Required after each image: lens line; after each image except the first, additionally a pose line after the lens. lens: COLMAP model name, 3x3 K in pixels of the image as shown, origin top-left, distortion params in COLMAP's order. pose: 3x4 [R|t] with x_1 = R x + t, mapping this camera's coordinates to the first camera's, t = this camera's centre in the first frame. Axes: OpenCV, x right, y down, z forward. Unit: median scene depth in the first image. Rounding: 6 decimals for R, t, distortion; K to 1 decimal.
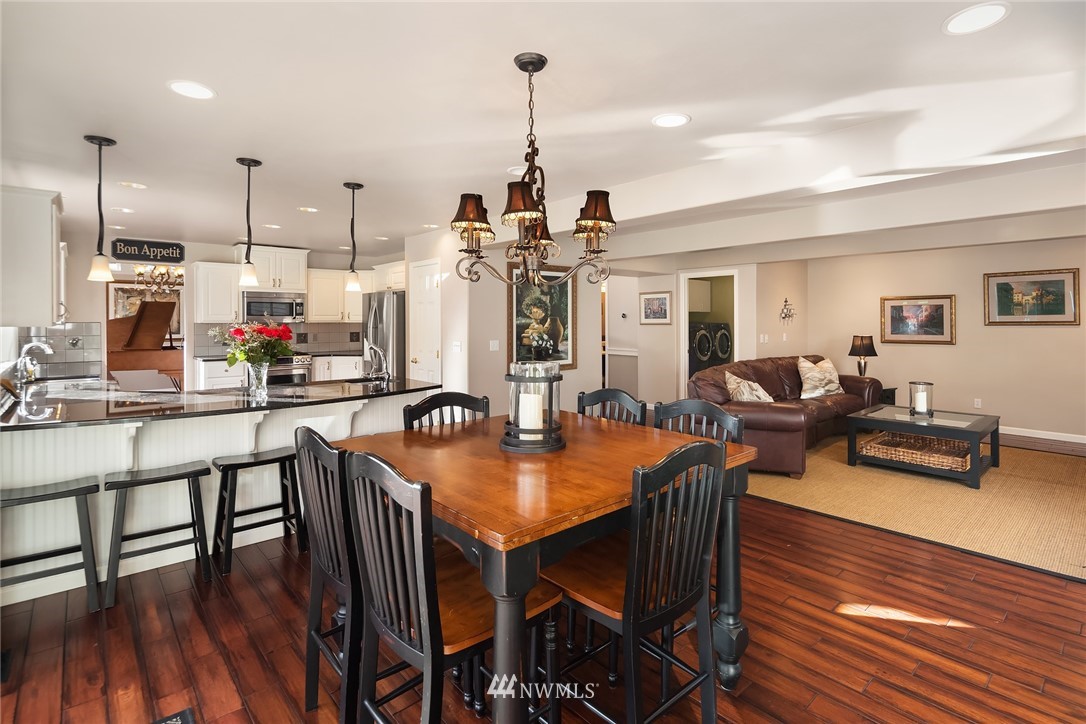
lens RADIAL K [[533.5, 0, 547.1], [0, 533.5, 325.5], [0, 0, 1]] dist [-0.002664, -0.001499]
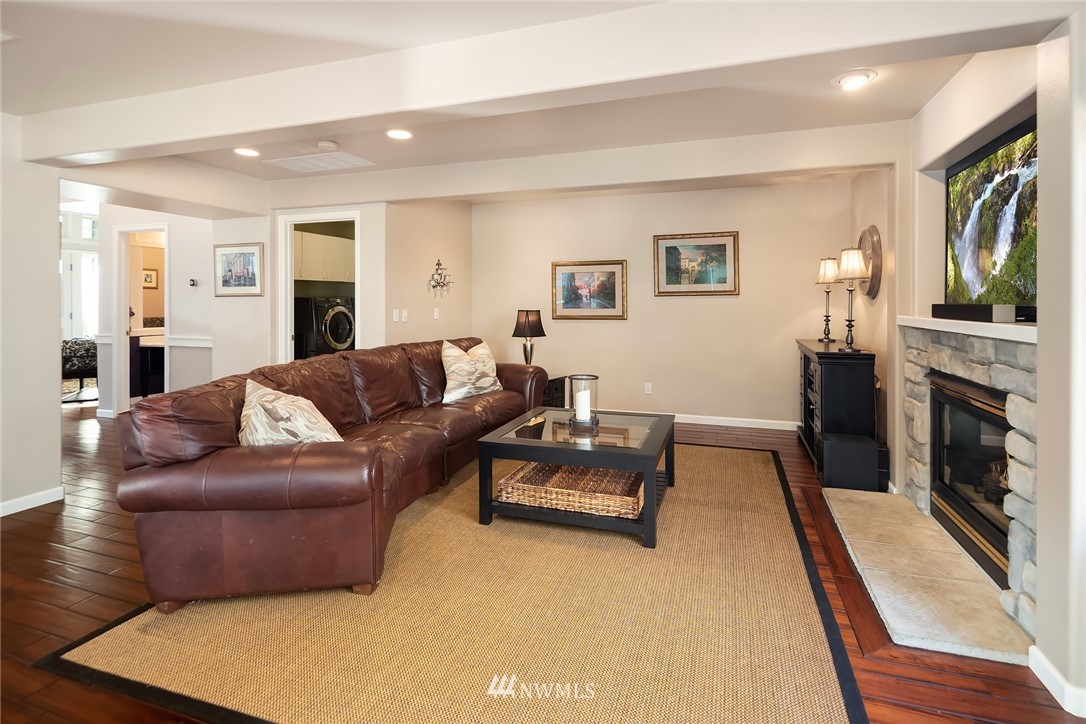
lens RADIAL K [[522.7, 0, 564.0], [0, 522.7, 330.9], [0, 0, 1]] dist [0.001237, -0.000932]
pose [[0.862706, -0.026981, 0.504985, 0.270947], [0.006270, 0.999070, 0.042668, 0.018243], [-0.505667, -0.033643, 0.862073, 0.346994]]
